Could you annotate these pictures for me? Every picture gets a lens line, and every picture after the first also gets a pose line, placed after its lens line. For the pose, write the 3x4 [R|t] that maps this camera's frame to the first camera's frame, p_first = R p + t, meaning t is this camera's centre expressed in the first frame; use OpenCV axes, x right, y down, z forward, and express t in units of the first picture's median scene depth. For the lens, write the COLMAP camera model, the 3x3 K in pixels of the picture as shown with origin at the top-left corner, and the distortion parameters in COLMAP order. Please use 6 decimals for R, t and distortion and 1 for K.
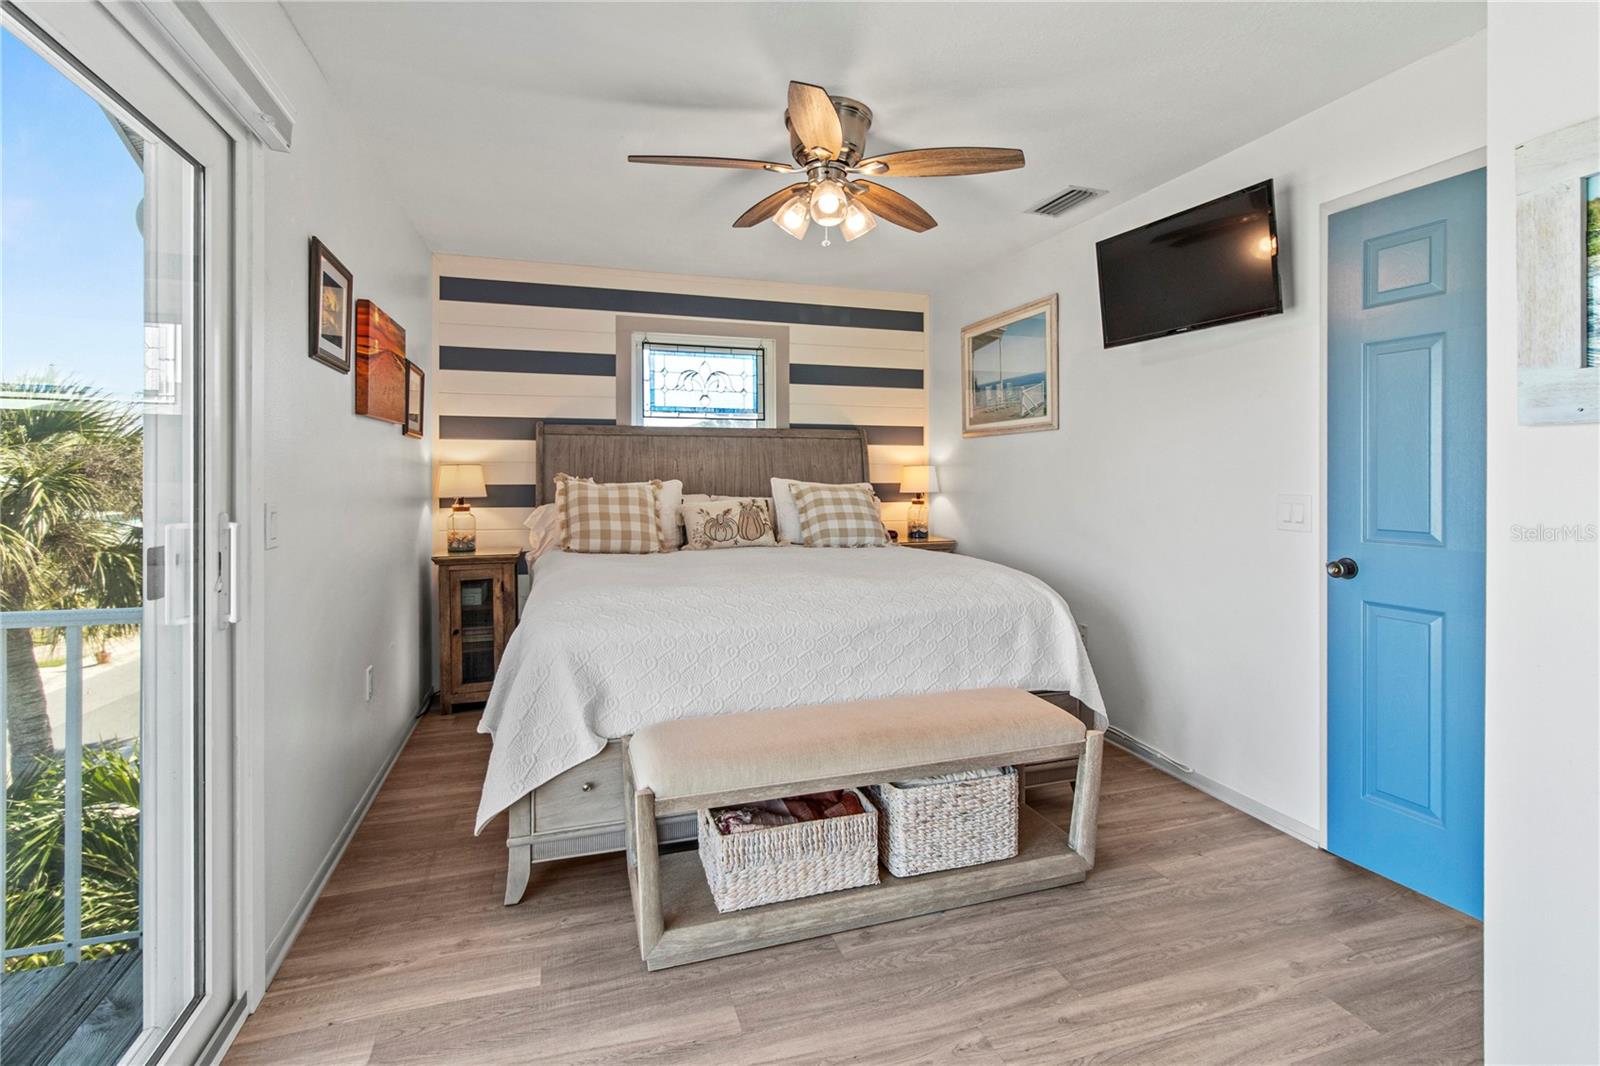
lens RADIAL K [[763.7, 0, 801.8], [0, 763.7, 477.3], [0, 0, 1]] dist [-0.004030, 0.000307]
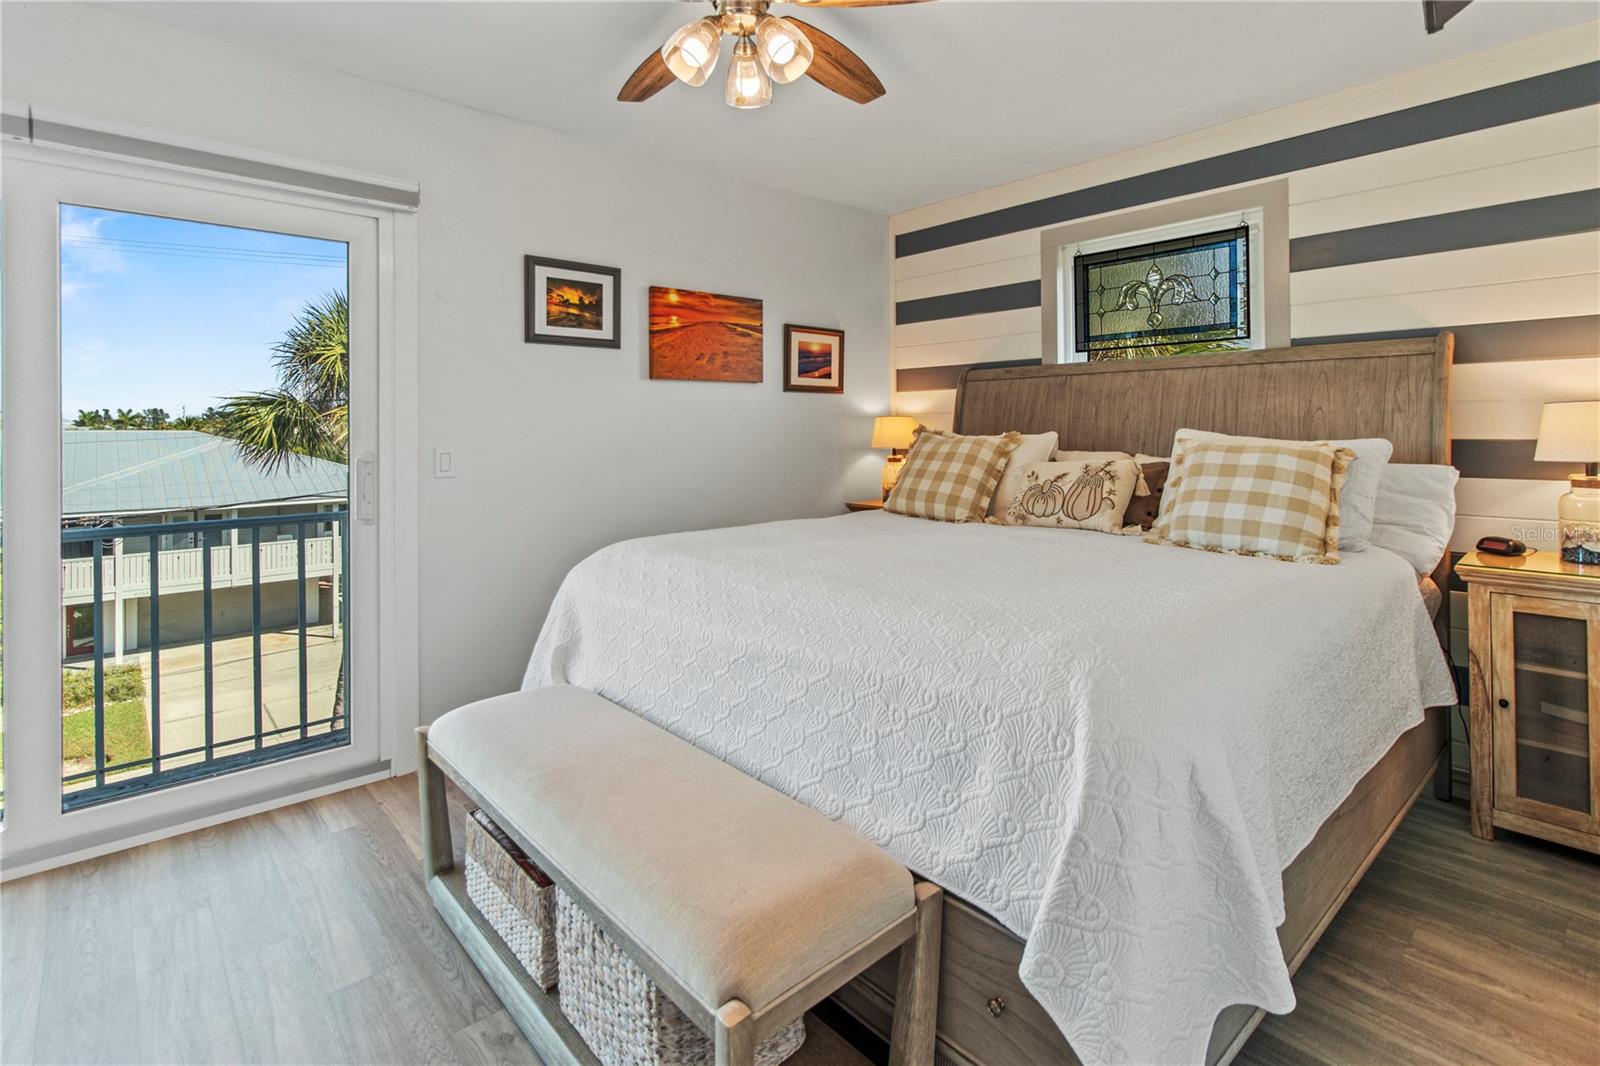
lens RADIAL K [[763.7, 0, 799.5], [0, 763.7, 426.2], [0, 0, 1]] dist [-0.004030, 0.000307]
pose [[0.413958, -0.003743, -0.910288, 0.404925], [0.001655, 0.999993, -0.003359, -0.000333], [0.910294, -0.000115, 0.413962, 0.434463]]
